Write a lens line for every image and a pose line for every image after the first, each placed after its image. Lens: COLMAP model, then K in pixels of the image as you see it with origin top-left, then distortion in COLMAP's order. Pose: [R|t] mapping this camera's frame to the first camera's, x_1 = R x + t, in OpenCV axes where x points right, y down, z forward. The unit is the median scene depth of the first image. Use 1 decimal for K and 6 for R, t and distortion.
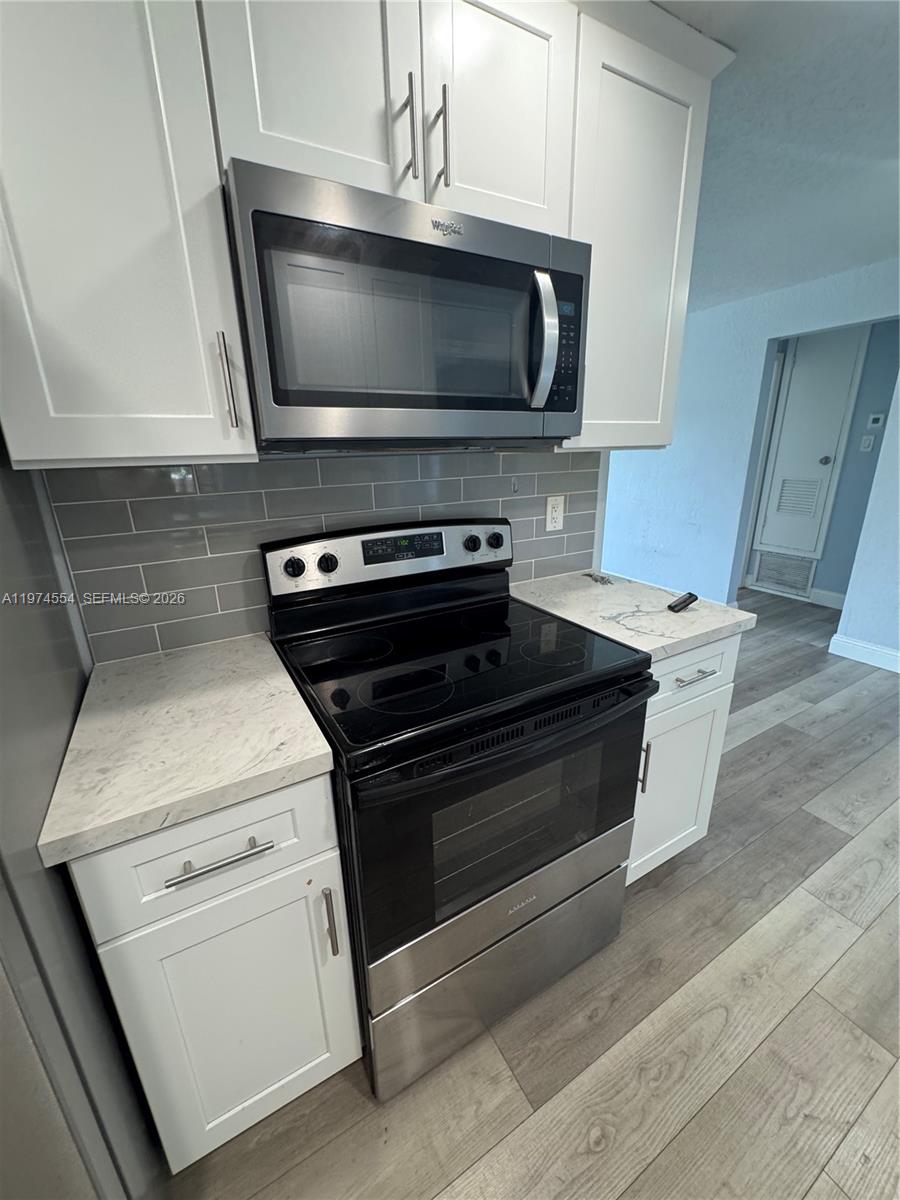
lens RADIAL K [[480.2, 0, 449.5], [0, 480.2, 594.6], [0, 0, 1]] dist [0.000302, -0.000497]
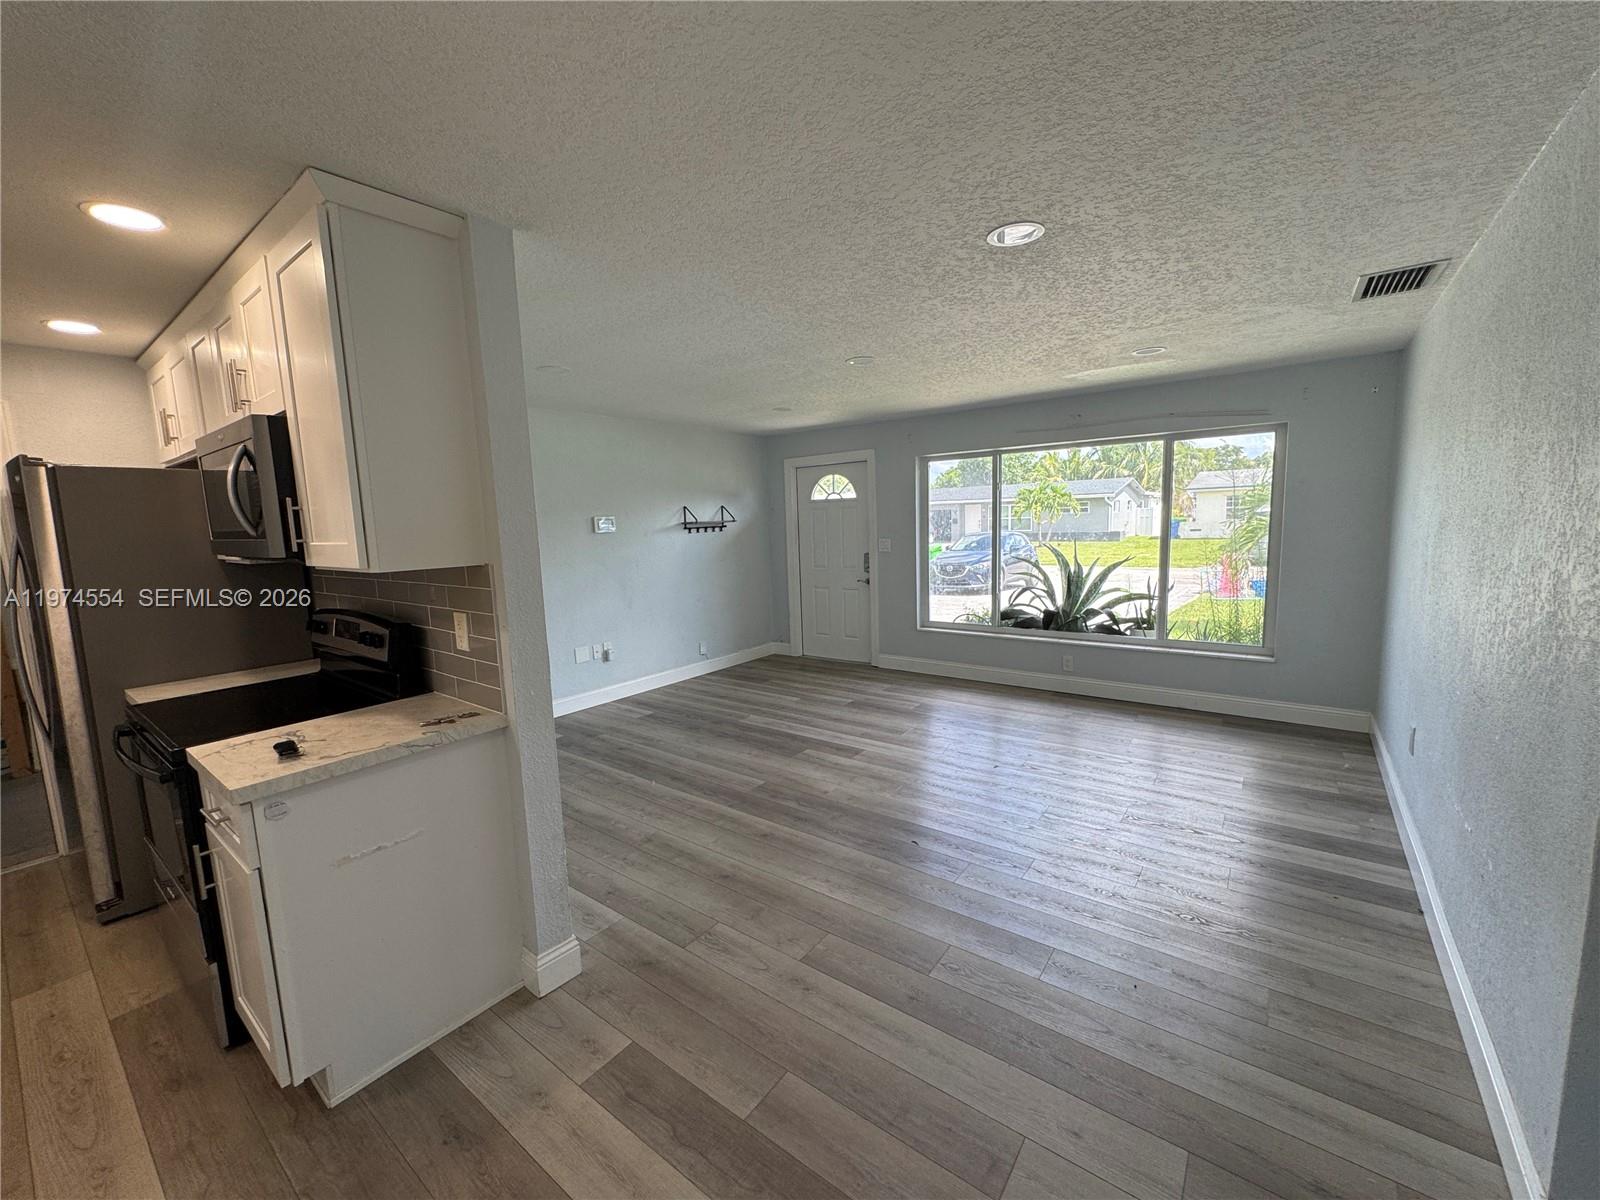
lens RADIAL K [[640.3, 0, 796.7], [0, 640.3, 599.5], [0, 0, 1]] dist [0.000302, -0.000497]
pose [[0.387516, 0.119309, -0.914110, 1.986911], [-0.247300, 0.968698, 0.021596, -0.525248], [0.888073, 0.217691, 0.404891, 1.381475]]
